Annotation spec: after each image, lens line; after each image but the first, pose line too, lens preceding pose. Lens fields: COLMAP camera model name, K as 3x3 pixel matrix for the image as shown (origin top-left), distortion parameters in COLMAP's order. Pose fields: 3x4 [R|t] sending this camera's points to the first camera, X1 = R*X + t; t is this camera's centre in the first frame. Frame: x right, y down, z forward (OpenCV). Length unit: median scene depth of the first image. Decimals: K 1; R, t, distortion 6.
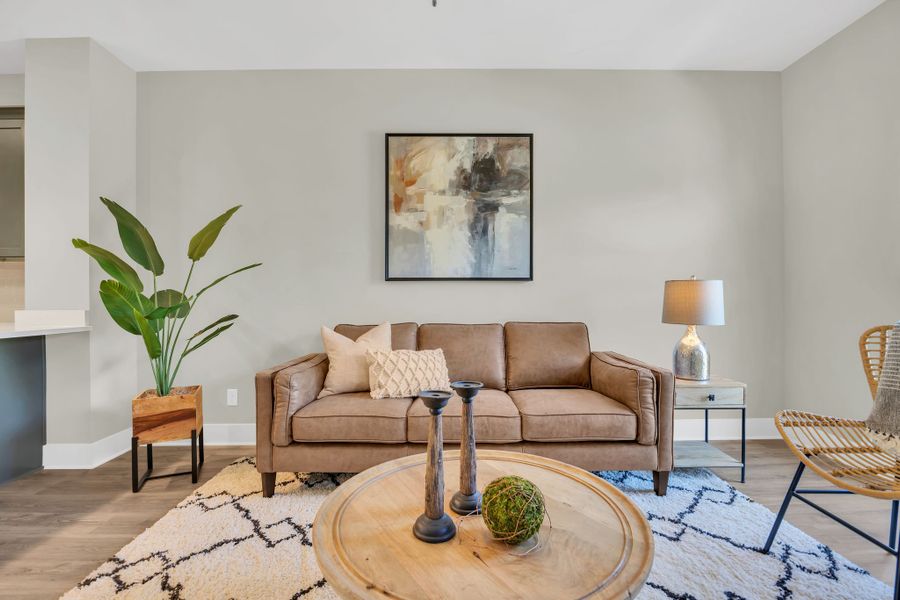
lens RADIAL K [[415.9, 0, 453.7], [0, 415.9, 296.4], [0, 0, 1]] dist [-0.013102, 0.002837]
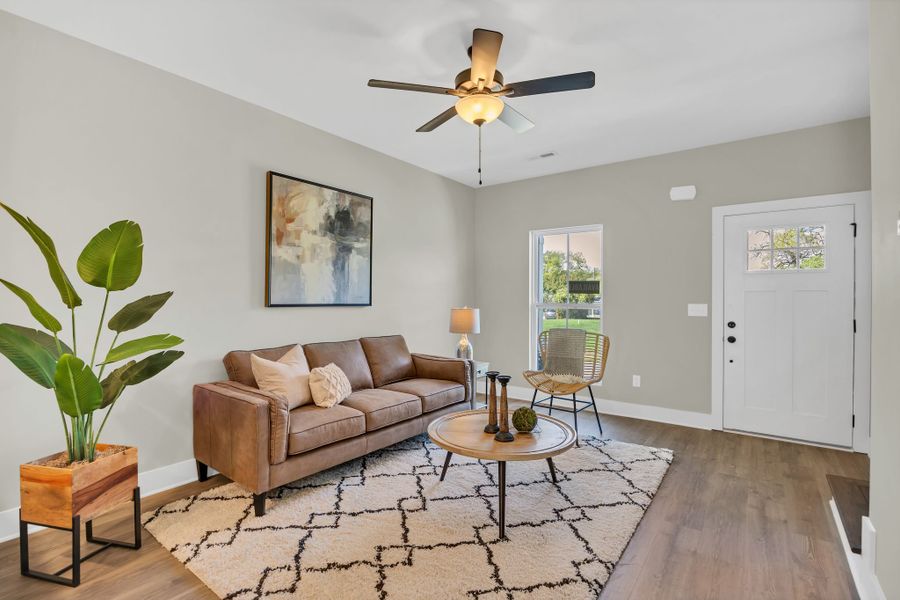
lens RADIAL K [[415.9, 0, 453.3], [0, 415.9, 300.0], [0, 0, 1]] dist [-0.013102, 0.002837]
pose [[0.606512, 0.005289, 0.795057, -0.729283], [-0.009307, 0.999957, 0.000447, -0.061041], [-0.795020, -0.007671, 0.606534, -0.037129]]
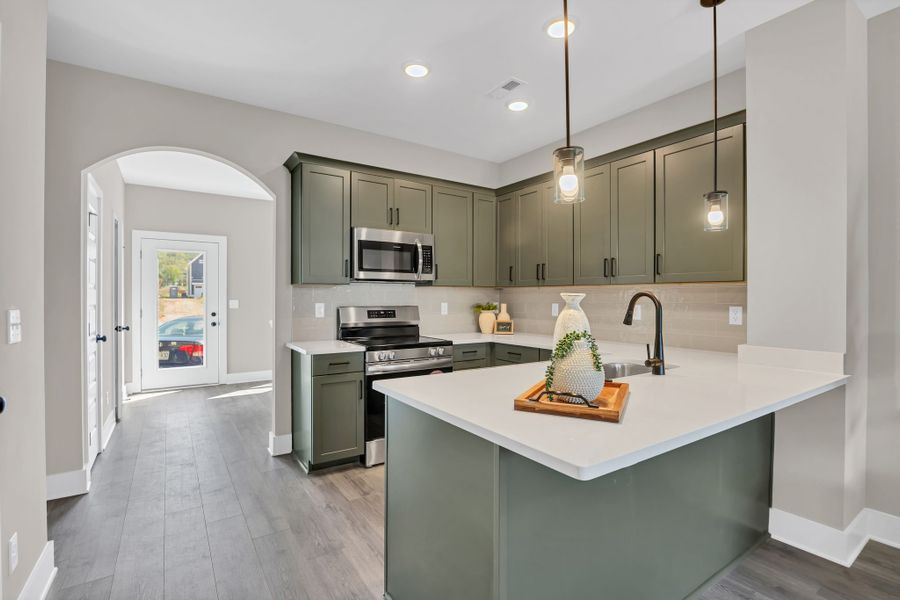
lens RADIAL K [[415.9, 0, 452.2], [0, 415.9, 298.9], [0, 0, 1]] dist [-0.013102, 0.002837]
pose [[0.559268, 0.010200, -0.828924, -0.588660], [-0.004470, 0.999947, 0.009288, -0.059925], [0.828975, -0.001489, 0.559284, -0.002671]]
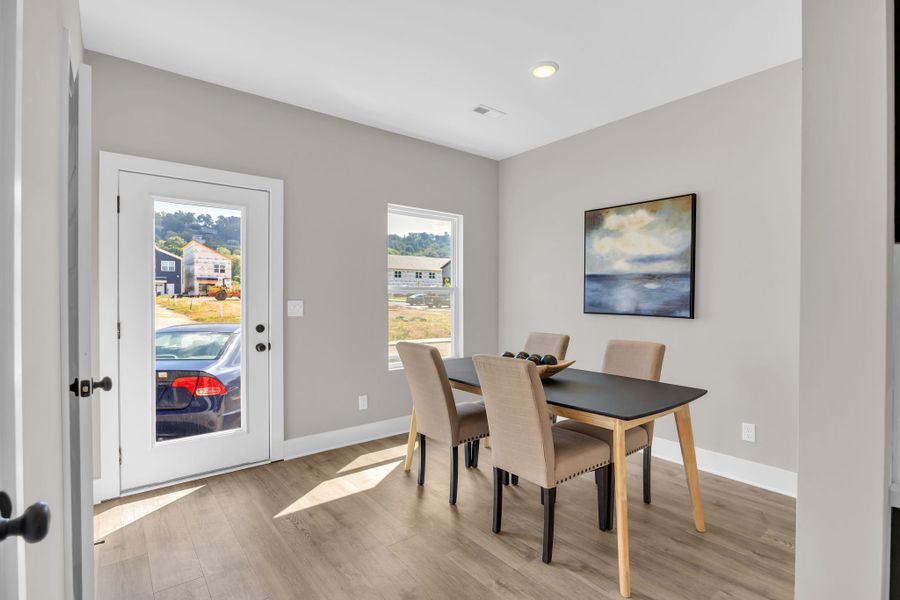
lens RADIAL K [[415.9, 0, 434.5], [0, 415.9, 297.1], [0, 0, 1]] dist [-0.013102, 0.002837]
pose [[0.615534, 0.008549, -0.788064, -1.770529], [0.002102, 0.999920, 0.012489, -0.053267], [0.788107, -0.009344, 0.615467, -0.131264]]
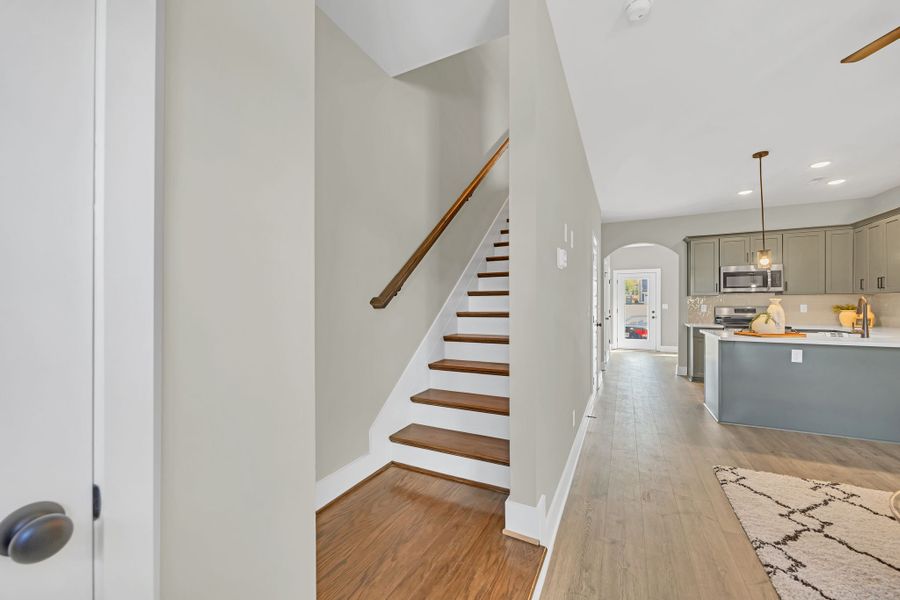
lens RADIAL K [[348.4, 0, 445.2], [0, 348.4, 305.5], [0, 0, 1]] dist [-0.002097, -0.000834]
pose [[-0.464489, 0.011210, -0.885508, 0.635054], [0.007842, 0.999933, 0.008545, -0.059432], [0.885544, -0.002975, -0.464546, -0.036196]]
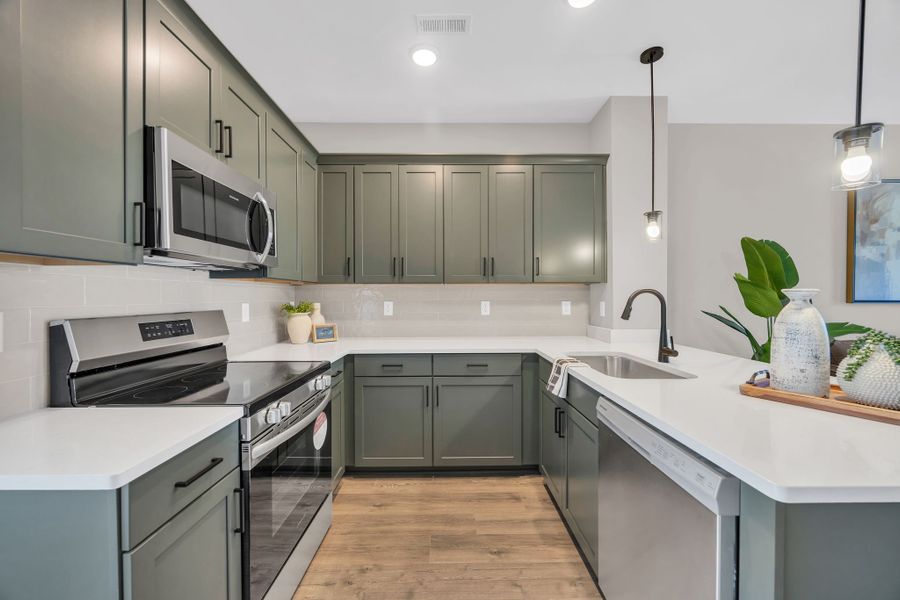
lens RADIAL K [[341.5, 0, 449.7], [0, 341.5, 297.9], [0, 0, 1]] dist [-0.004041, -0.000222]
pose [[0.999984, 0.004705, -0.003216, -1.320131], [-0.004681, 0.999963, 0.007249, -0.053735], [0.003250, -0.007234, 0.999969, 0.019245]]
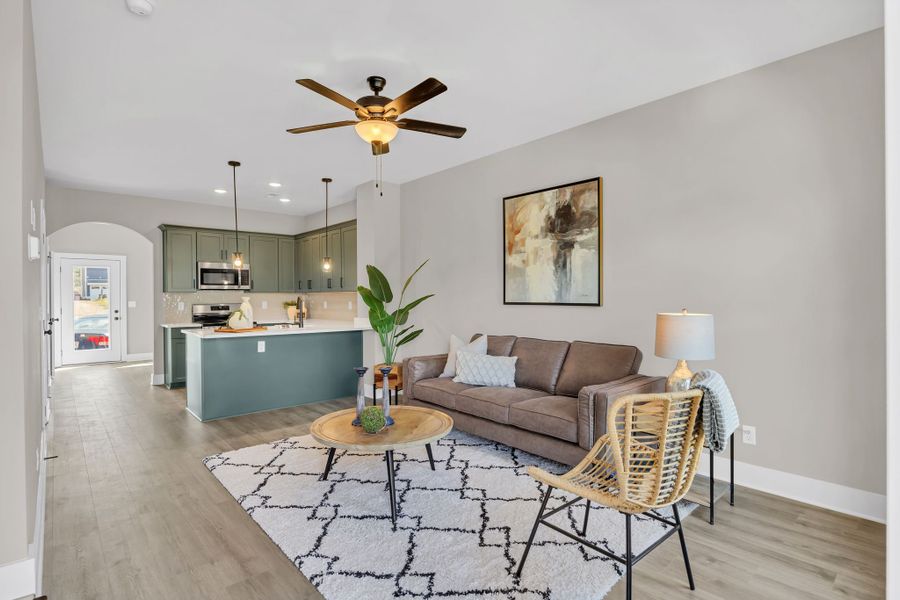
lens RADIAL K [[454.4, 0, 450.4], [0, 454.4, 299.0], [0, 0, 1]] dist [-0.001335, -0.001452]
pose [[0.651908, 0.006002, -0.758274, 0.869544], [0.003134, 0.999939, 0.010610, -0.072629], [0.758291, -0.009293, 0.651850, -0.123893]]
